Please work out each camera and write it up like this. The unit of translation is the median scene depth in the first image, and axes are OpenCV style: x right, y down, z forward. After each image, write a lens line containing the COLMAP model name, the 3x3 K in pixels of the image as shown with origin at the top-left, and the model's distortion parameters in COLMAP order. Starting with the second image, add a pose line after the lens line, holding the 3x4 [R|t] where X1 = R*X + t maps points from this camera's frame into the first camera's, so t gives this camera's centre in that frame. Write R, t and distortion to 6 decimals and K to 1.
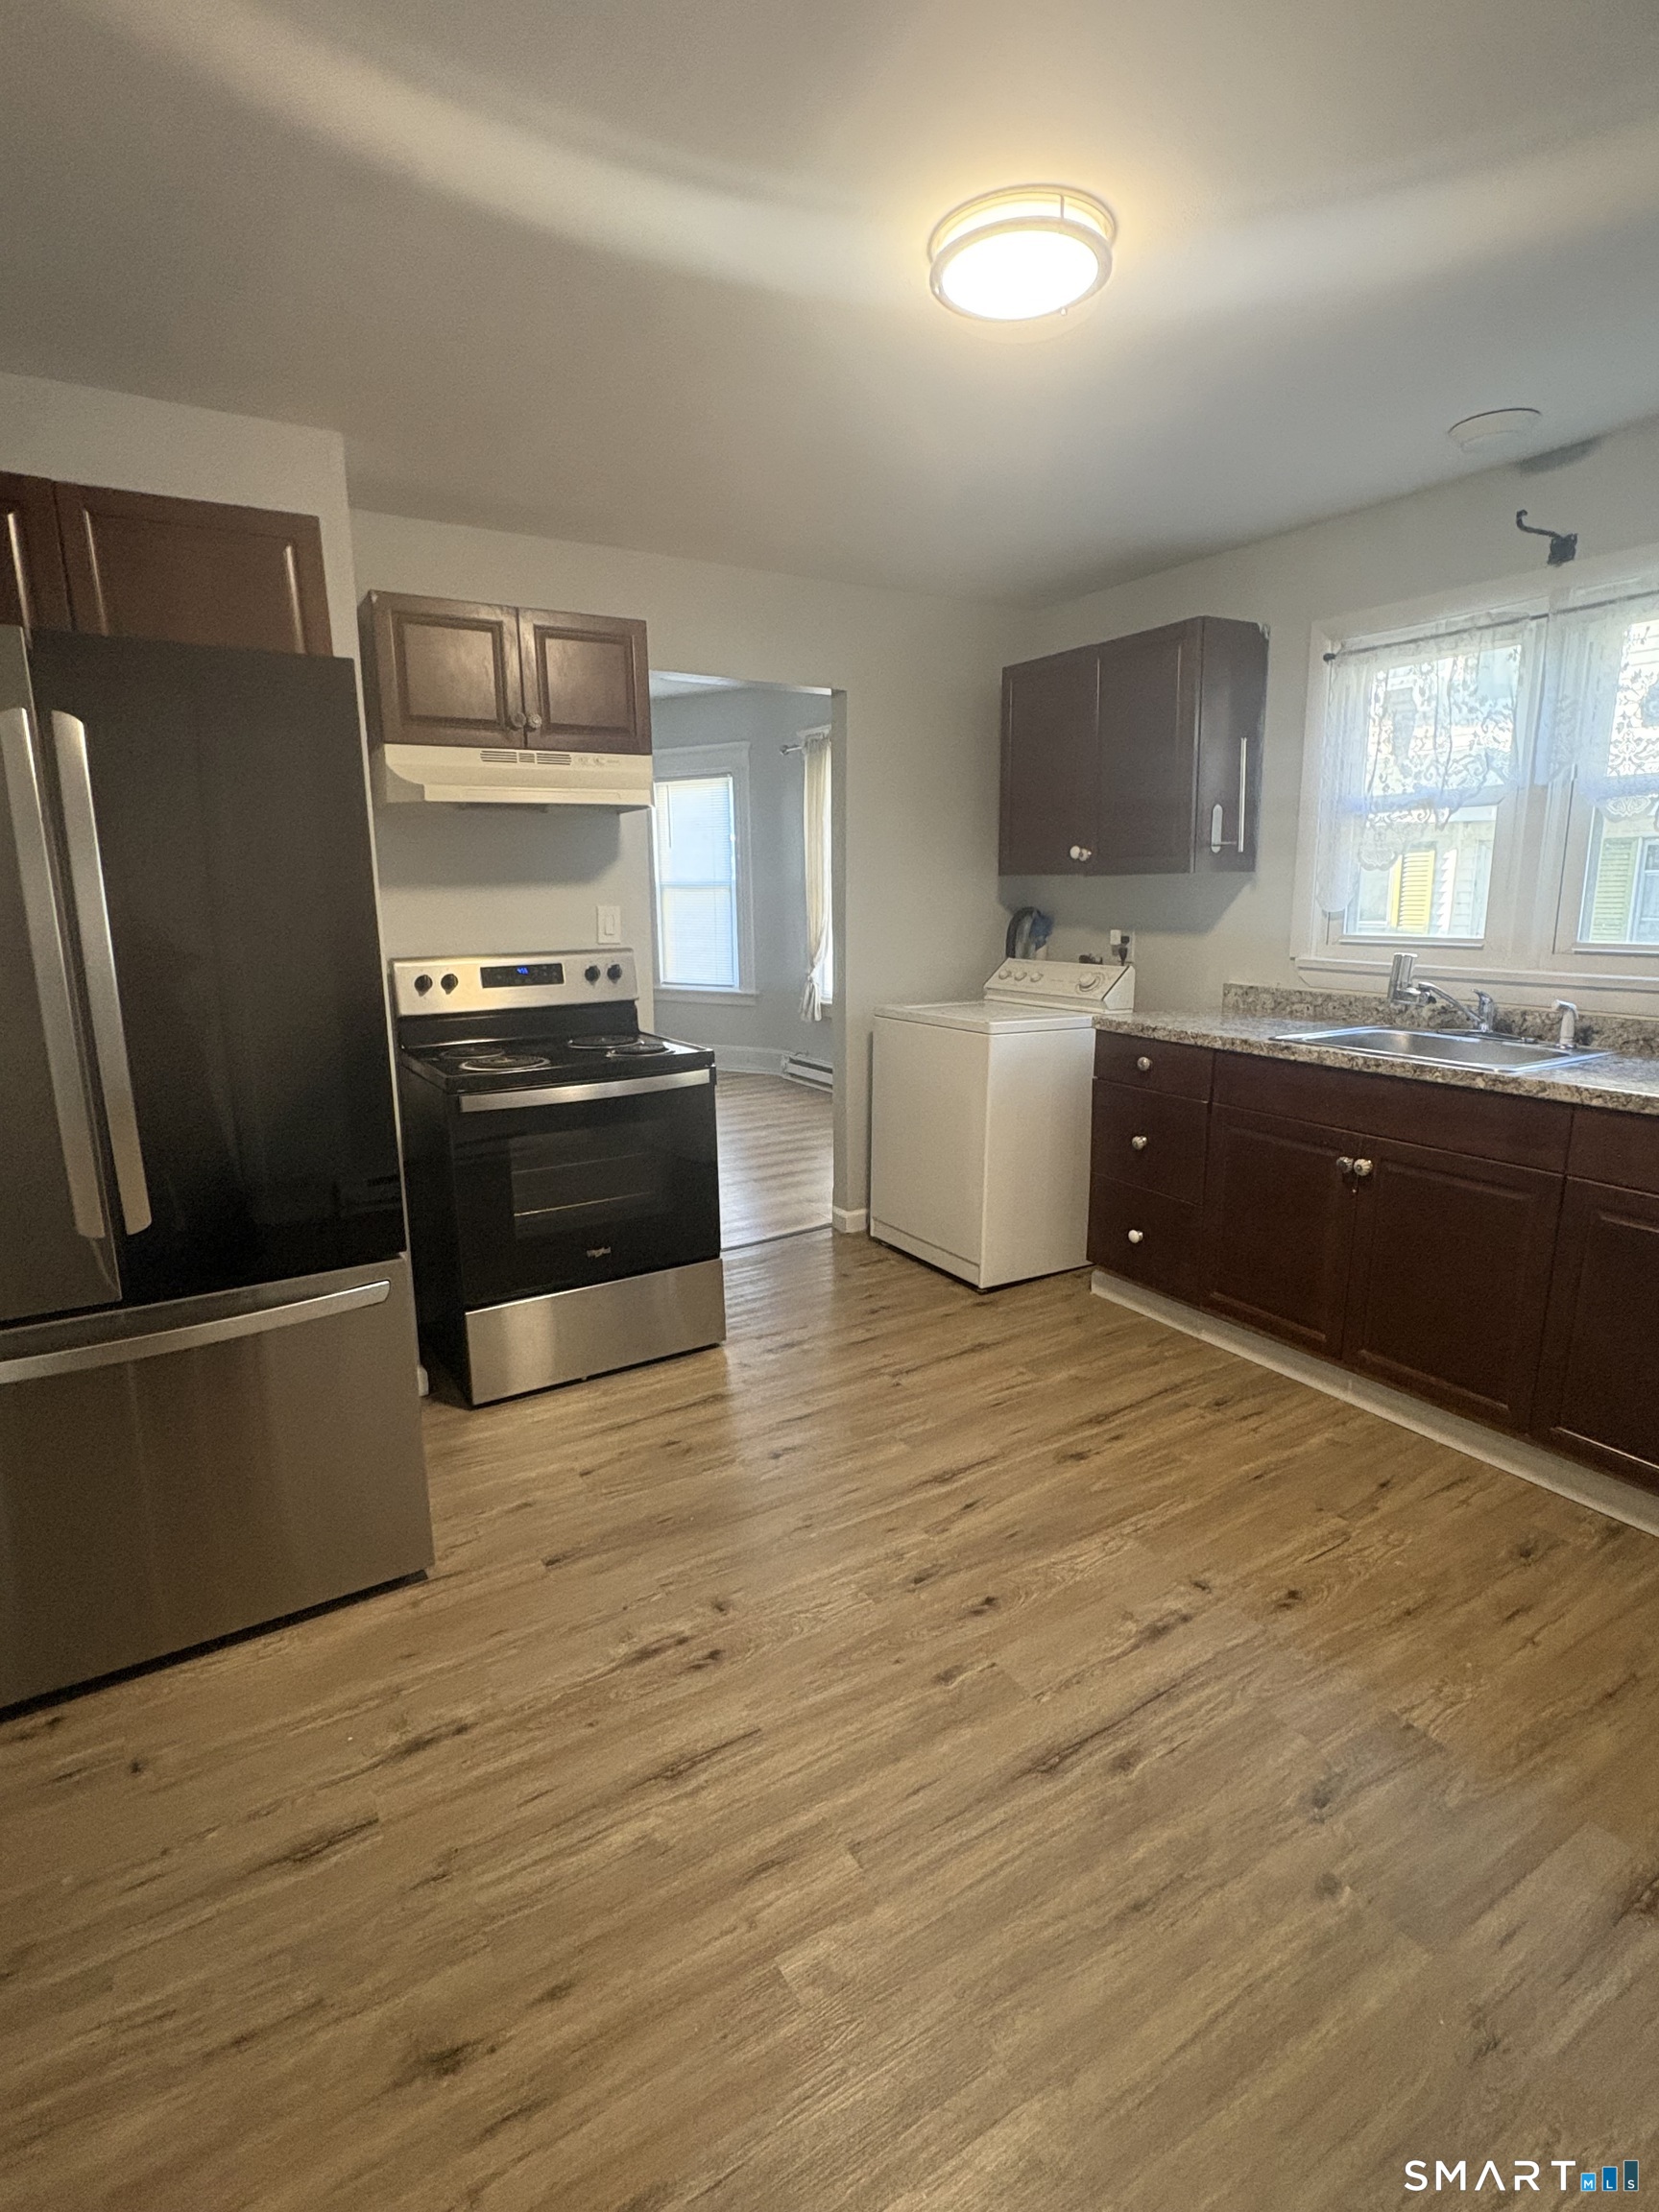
lens RADIAL K [[1073.1, 0, 830.3], [0, 1073.1, 1090.1], [0, 0, 1]] dist [0.000821, -0.000196]
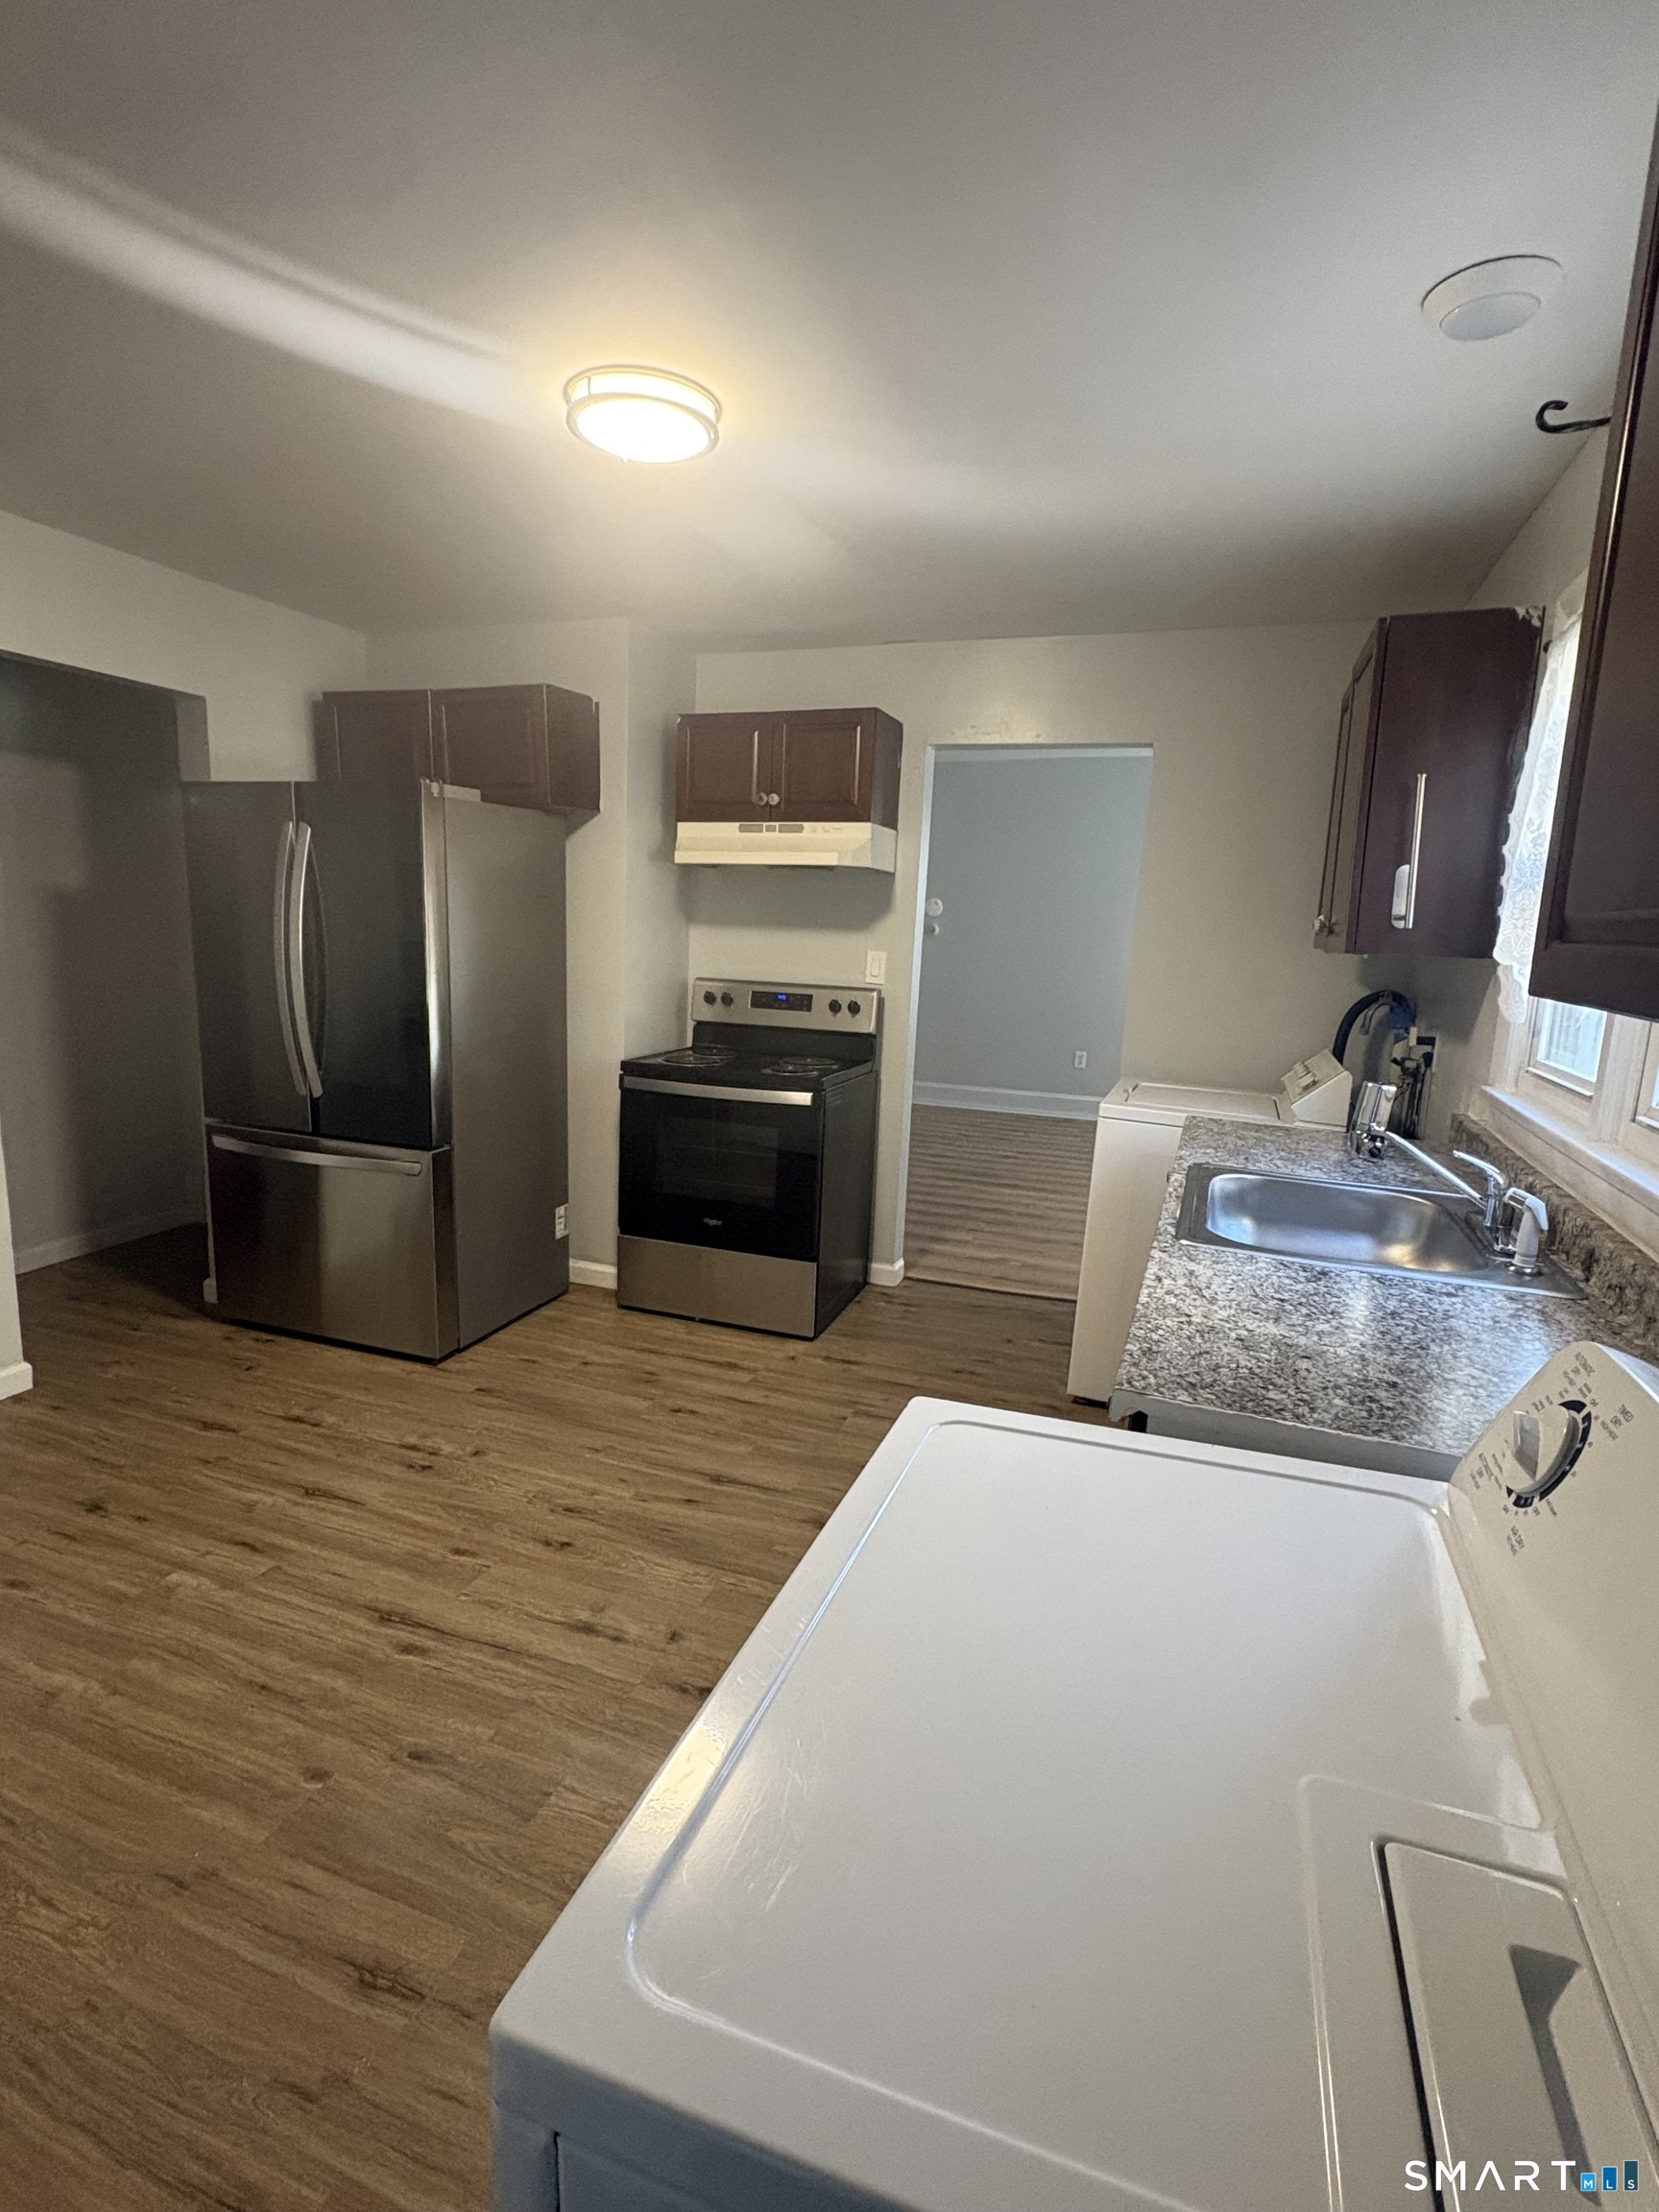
lens RADIAL K [[1073.1, 0, 830.3], [0, 1073.1, 1090.1], [0, 0, 1]] dist [0.000821, -0.000196]
pose [[0.627185, 0.157908, -0.762696, 0.833210], [-0.194375, 0.979982, 0.043055, -0.082175], [0.754227, 0.121246, 0.645323, 0.297377]]
